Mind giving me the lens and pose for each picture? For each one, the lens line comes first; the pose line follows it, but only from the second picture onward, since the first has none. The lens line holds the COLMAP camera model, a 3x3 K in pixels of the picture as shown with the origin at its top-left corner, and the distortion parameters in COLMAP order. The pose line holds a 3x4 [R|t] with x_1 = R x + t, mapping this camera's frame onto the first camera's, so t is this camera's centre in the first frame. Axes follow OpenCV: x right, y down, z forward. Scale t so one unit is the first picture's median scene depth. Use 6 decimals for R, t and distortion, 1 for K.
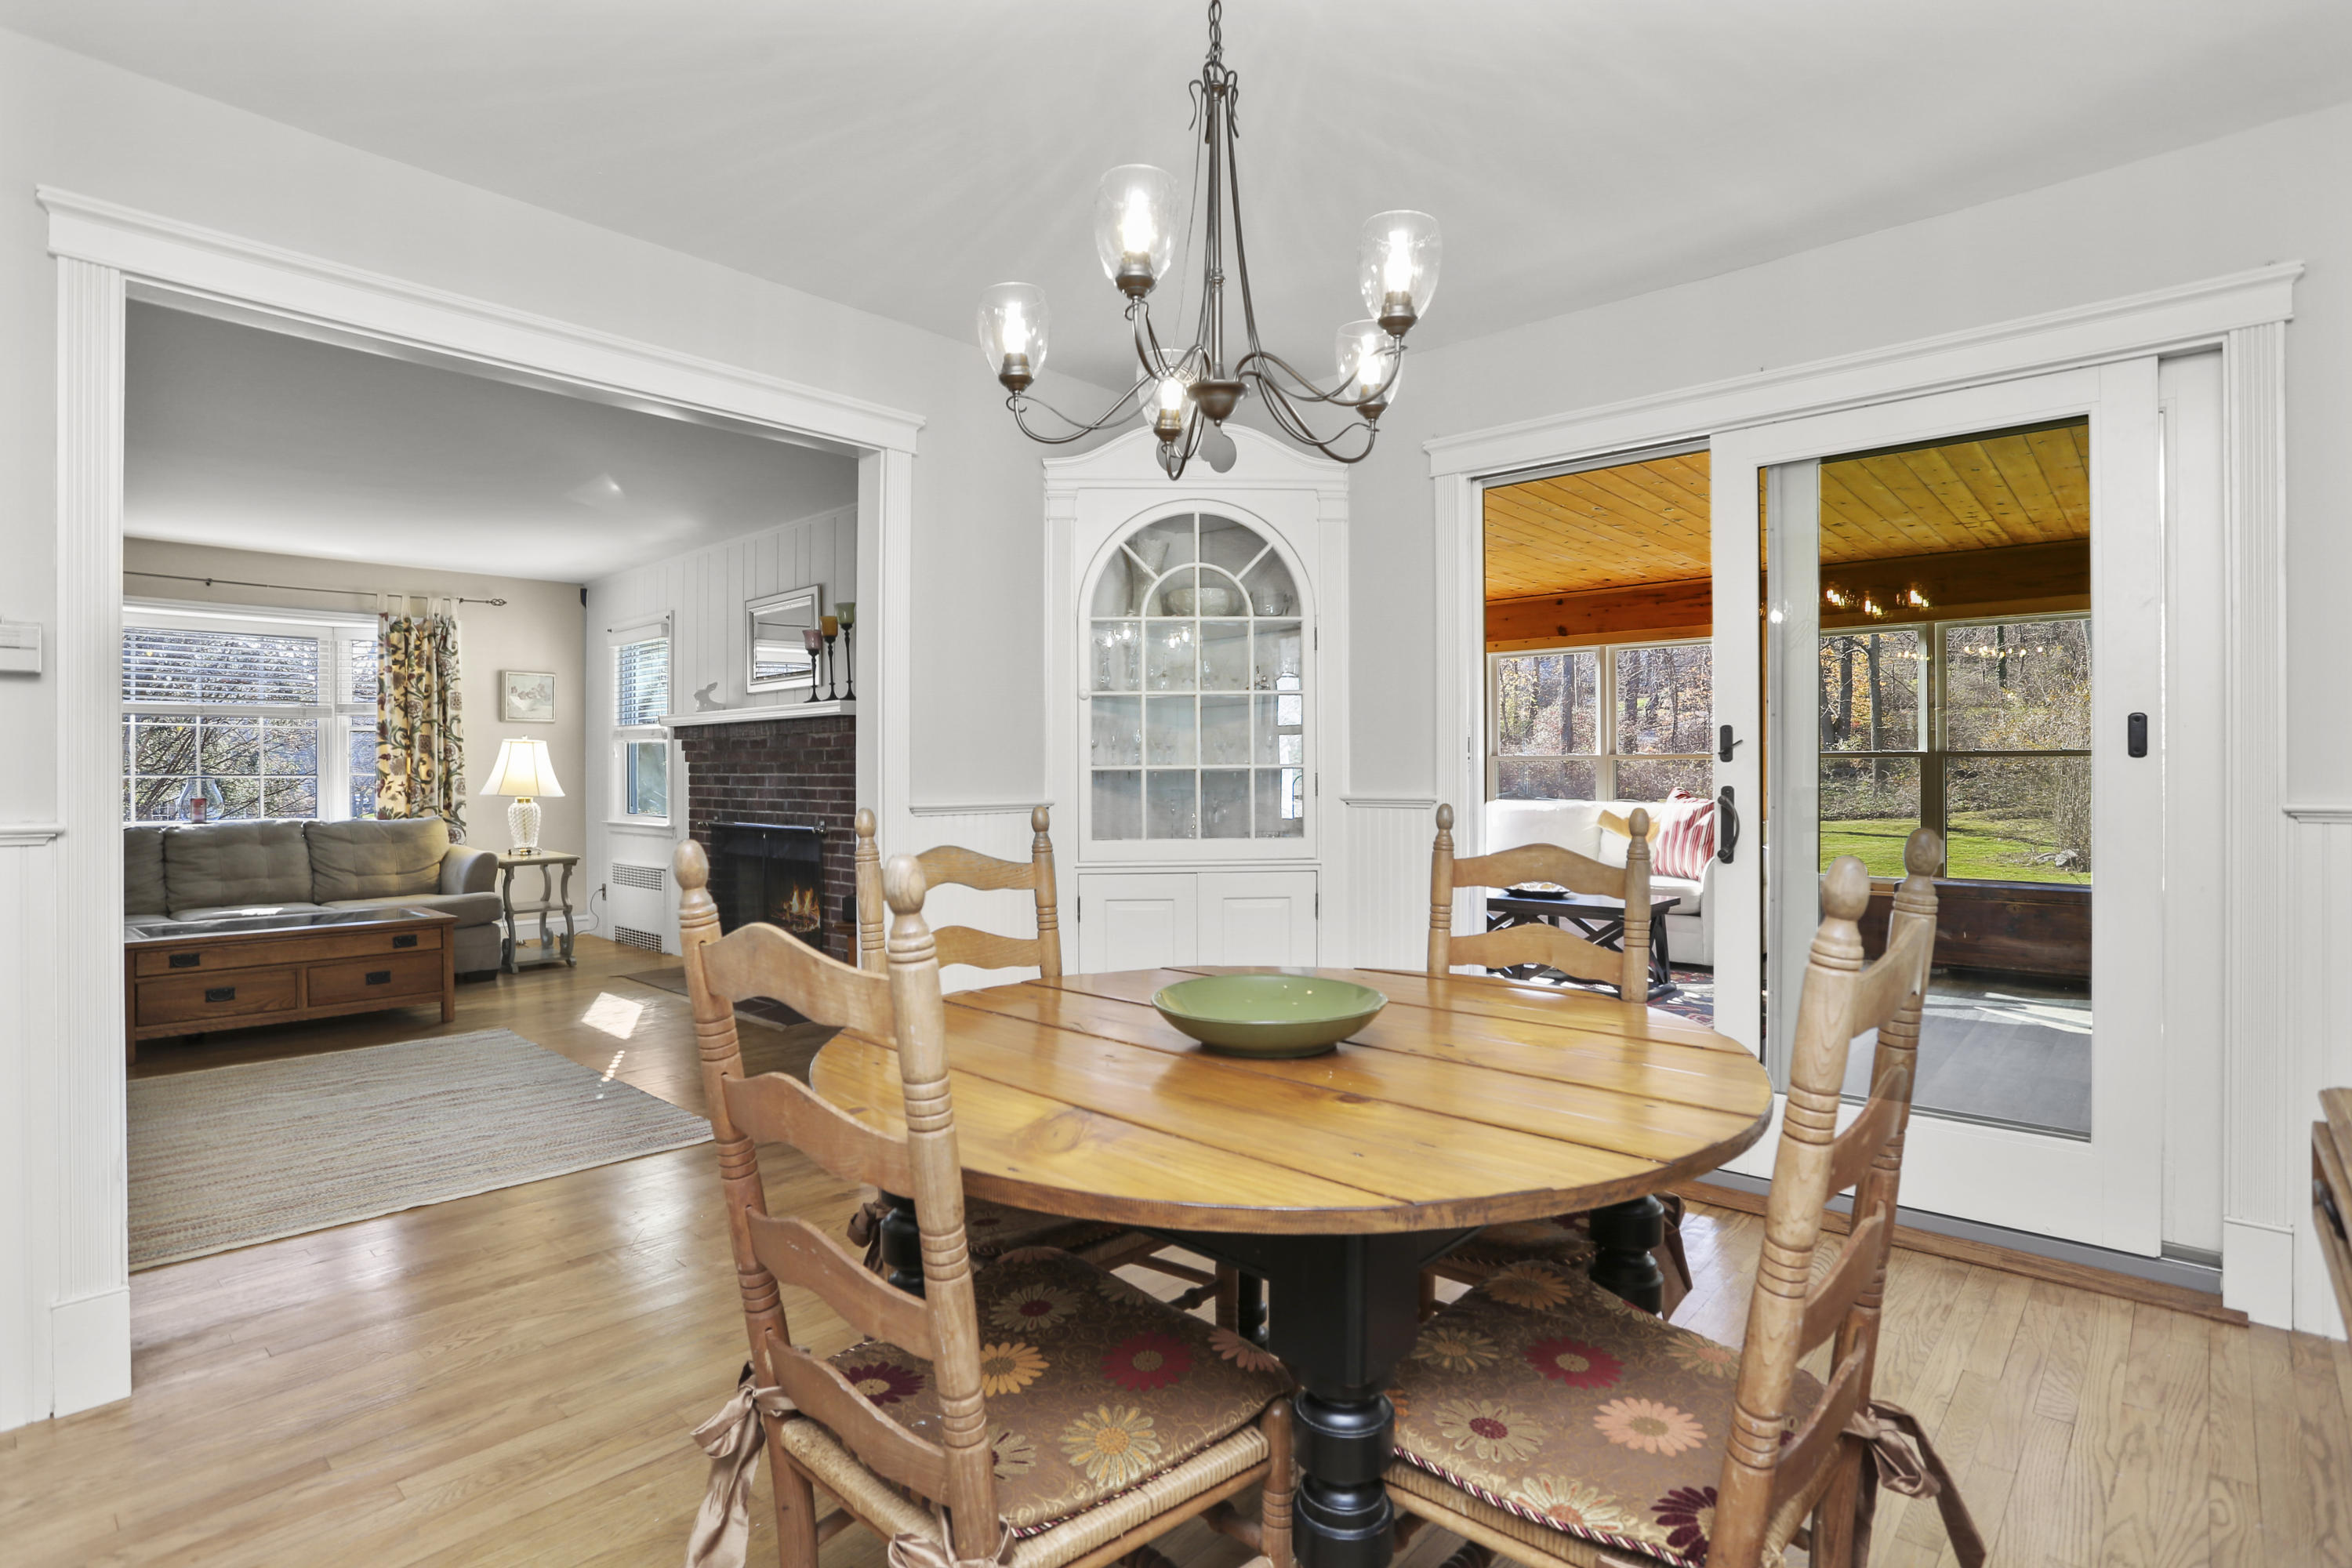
lens RADIAL K [[1164.6, 0, 1166.7], [0, 1164.6, 776.7], [0, 0, 1]] dist [-0.058797, 0.025363]
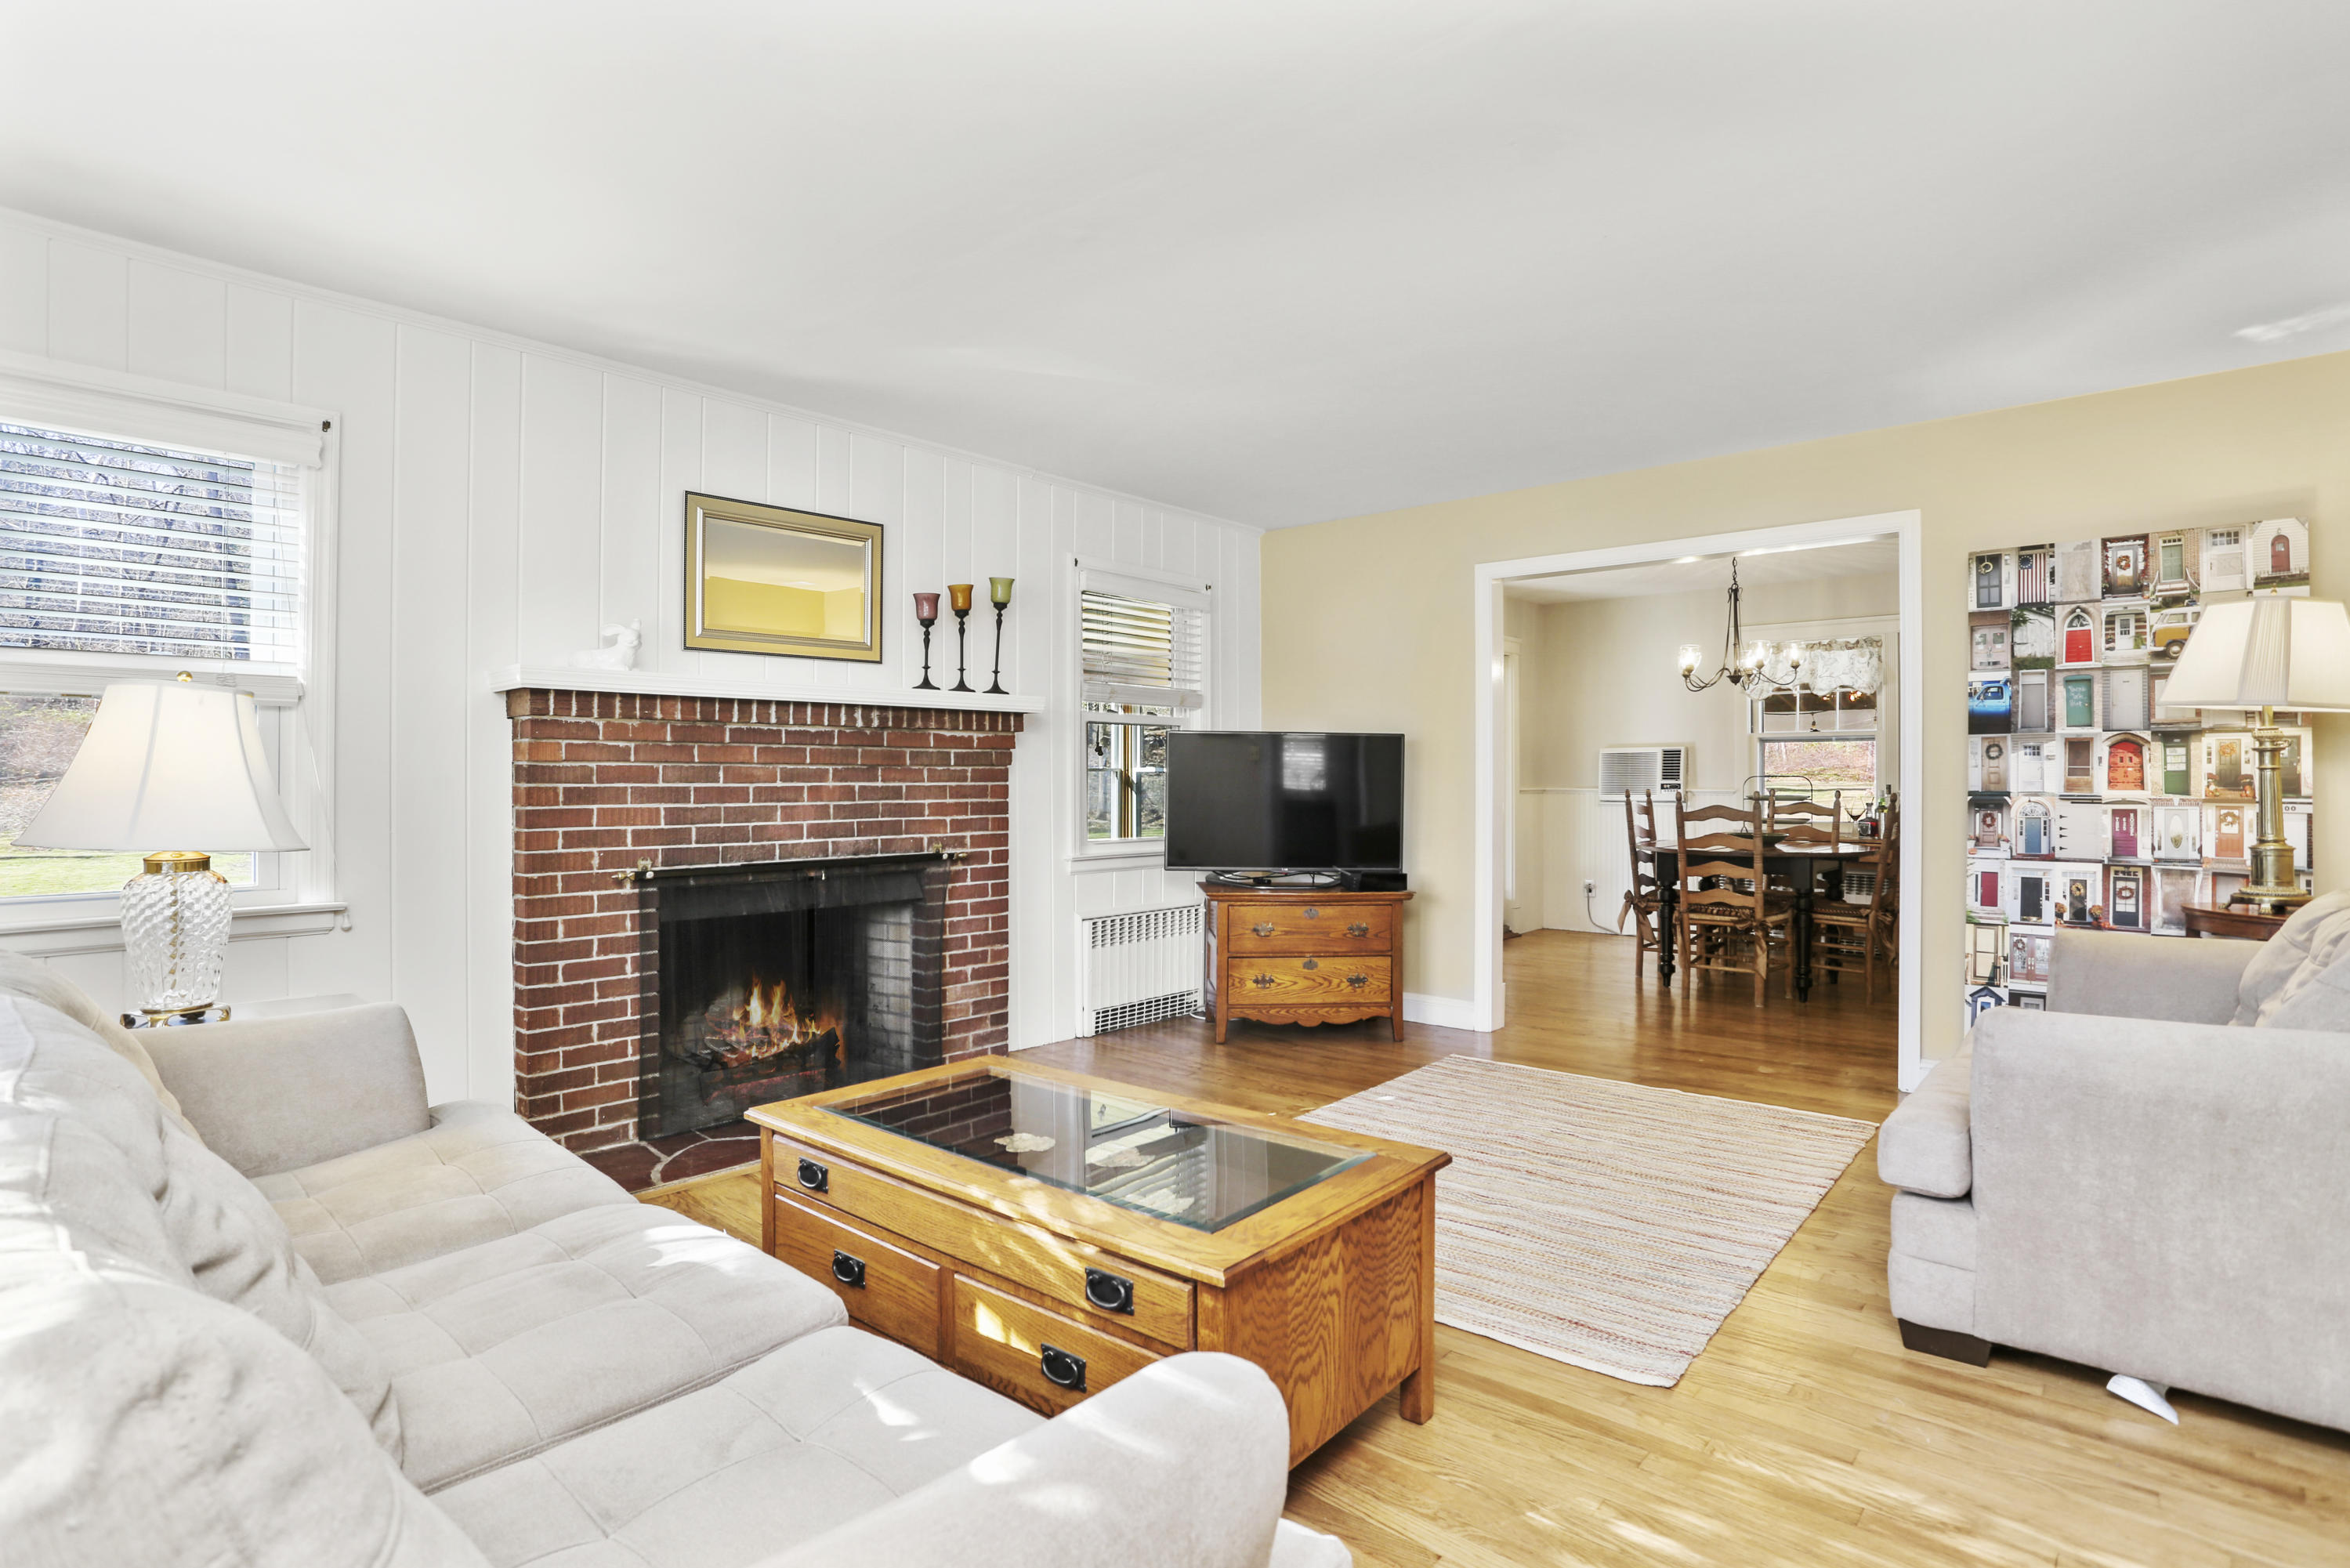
lens RADIAL K [[1177.1, 0, 1172.9], [0, 1177.1, 793.9], [0, 0, 1]] dist [-0.076220, 0.033726]
pose [[-0.016577, -0.004380, 0.999853, -0.897630], [0.011625, 0.999922, 0.004573, 0.002768], [-0.999795, 0.011699, -0.016525, 0.713267]]
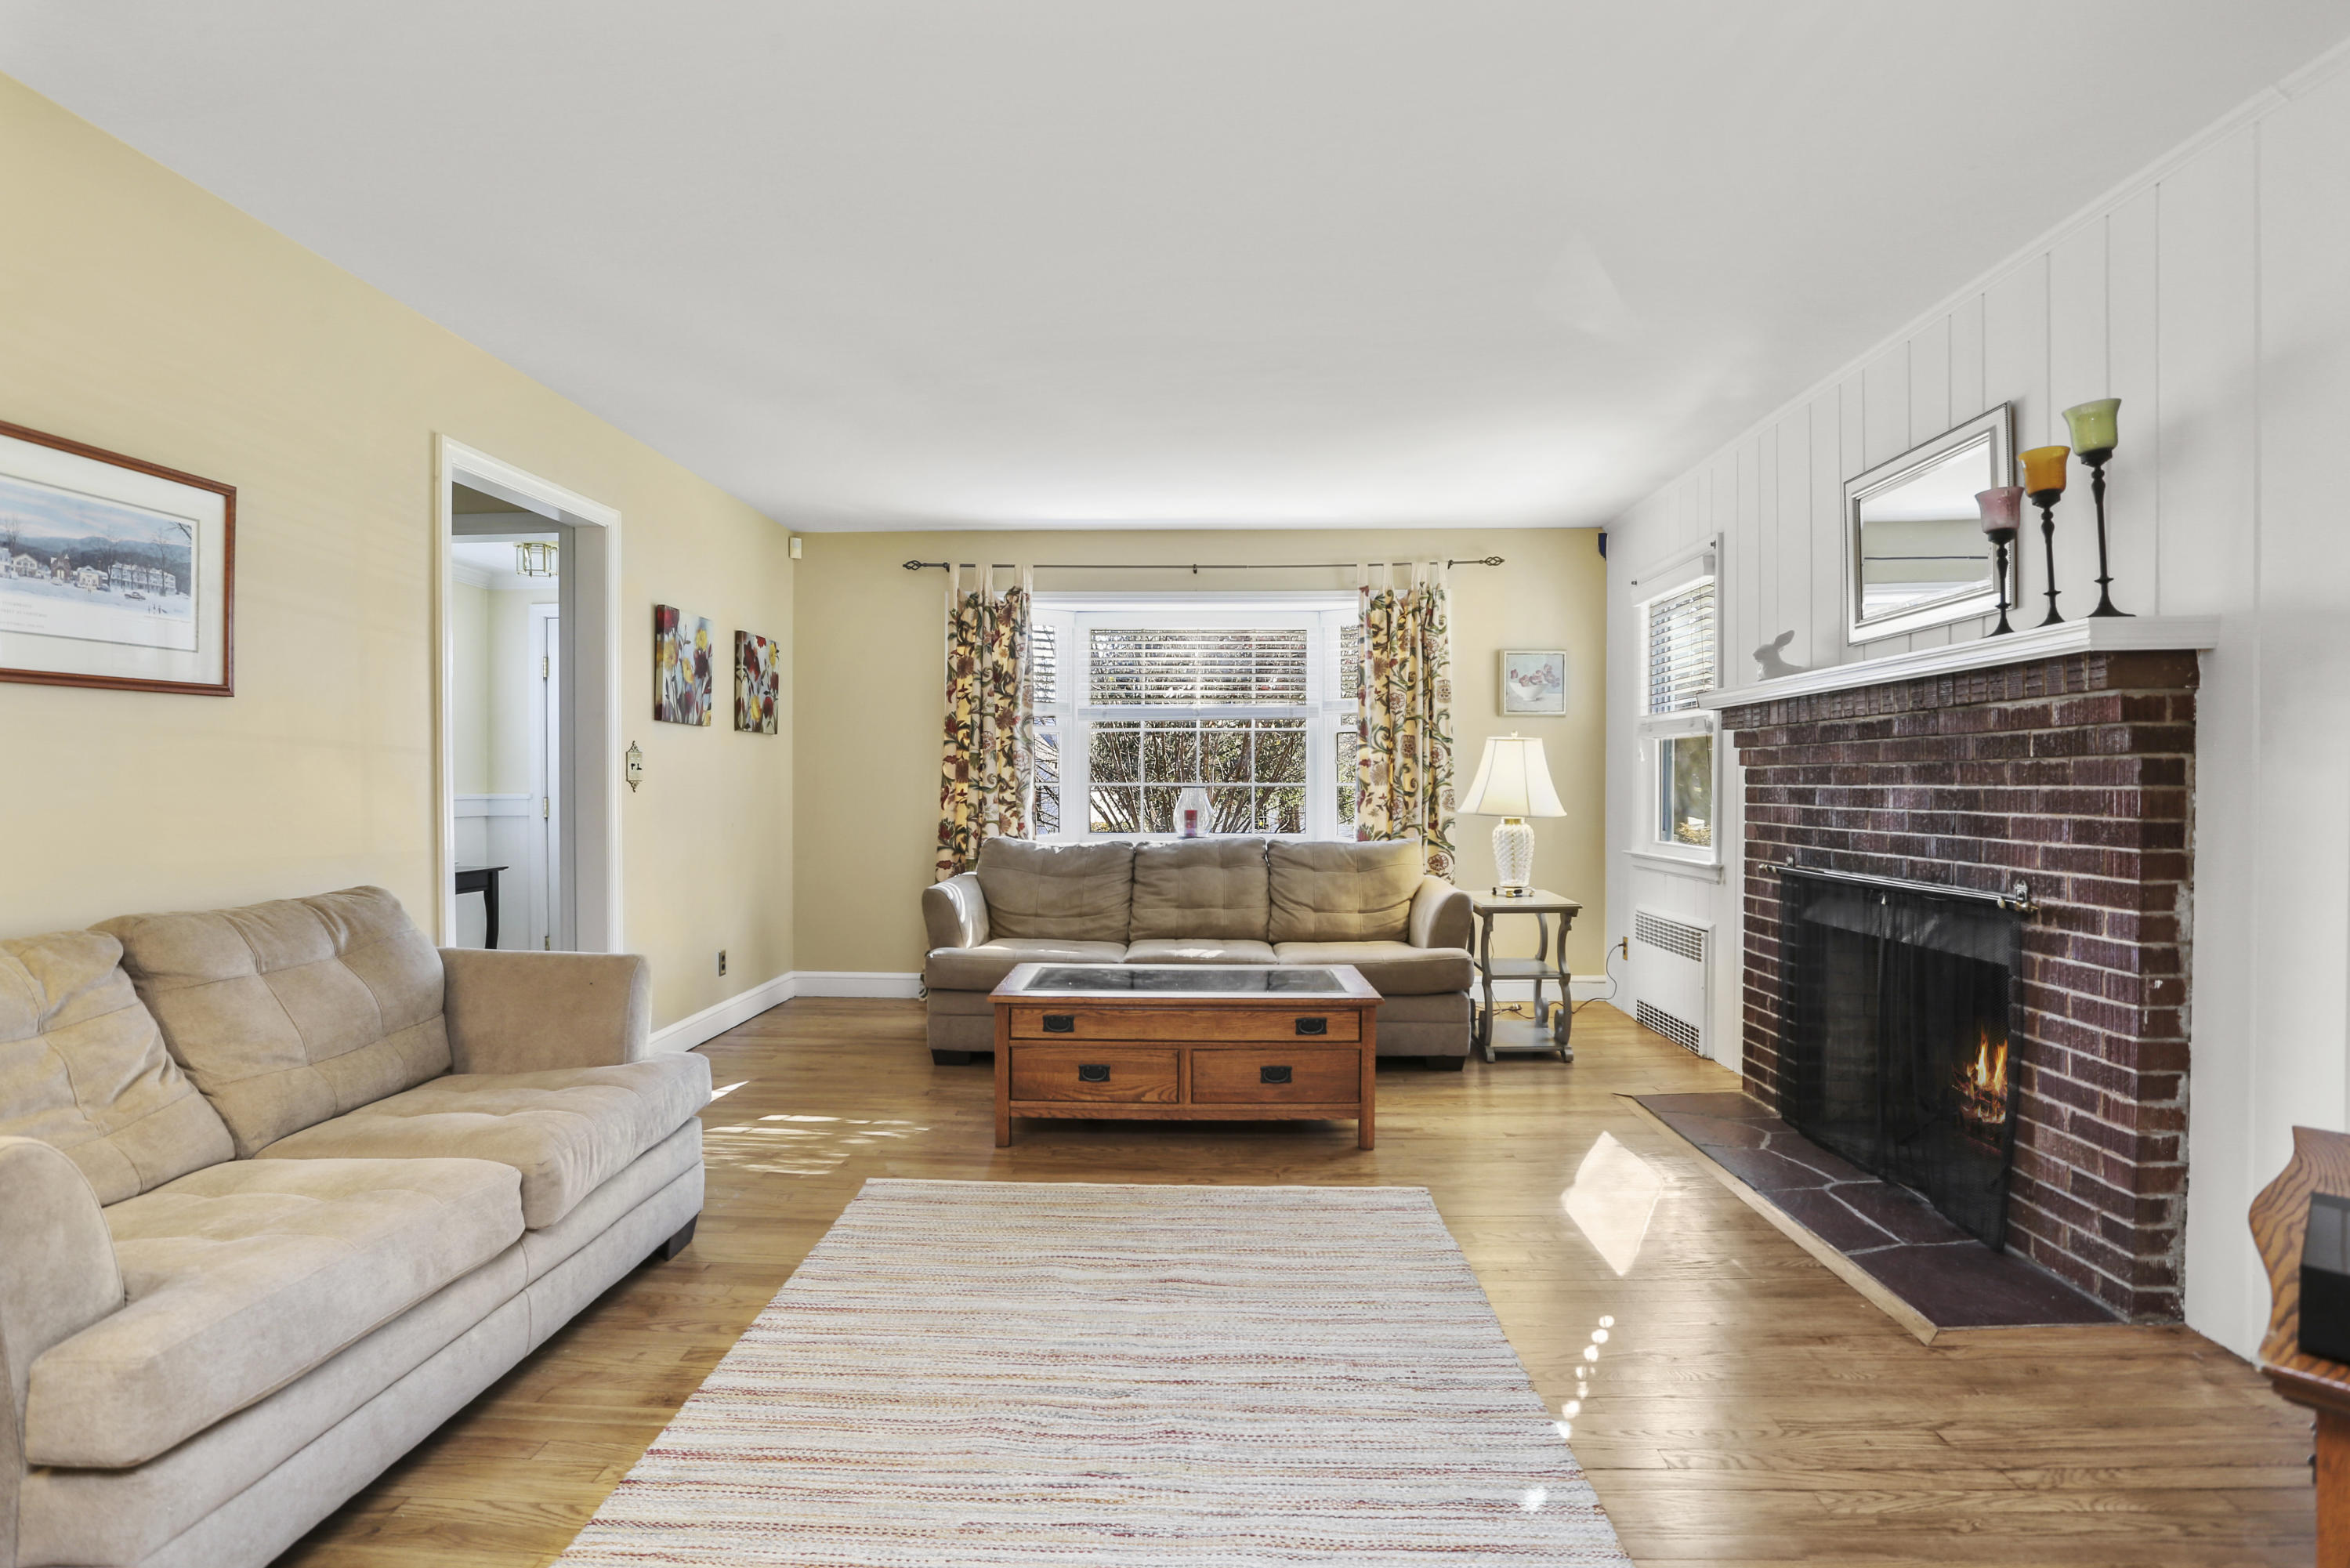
lens RADIAL K [[1177.1, 0, 1172.9], [0, 1177.1, 793.9], [0, 0, 1]] dist [-0.076220, 0.033726]
pose [[0.650838, 0.008938, -0.759164, -0.140475], [-0.005417, 0.999960, 0.007128, -0.000336], [0.759197, -0.000527, 0.650860, 0.357273]]
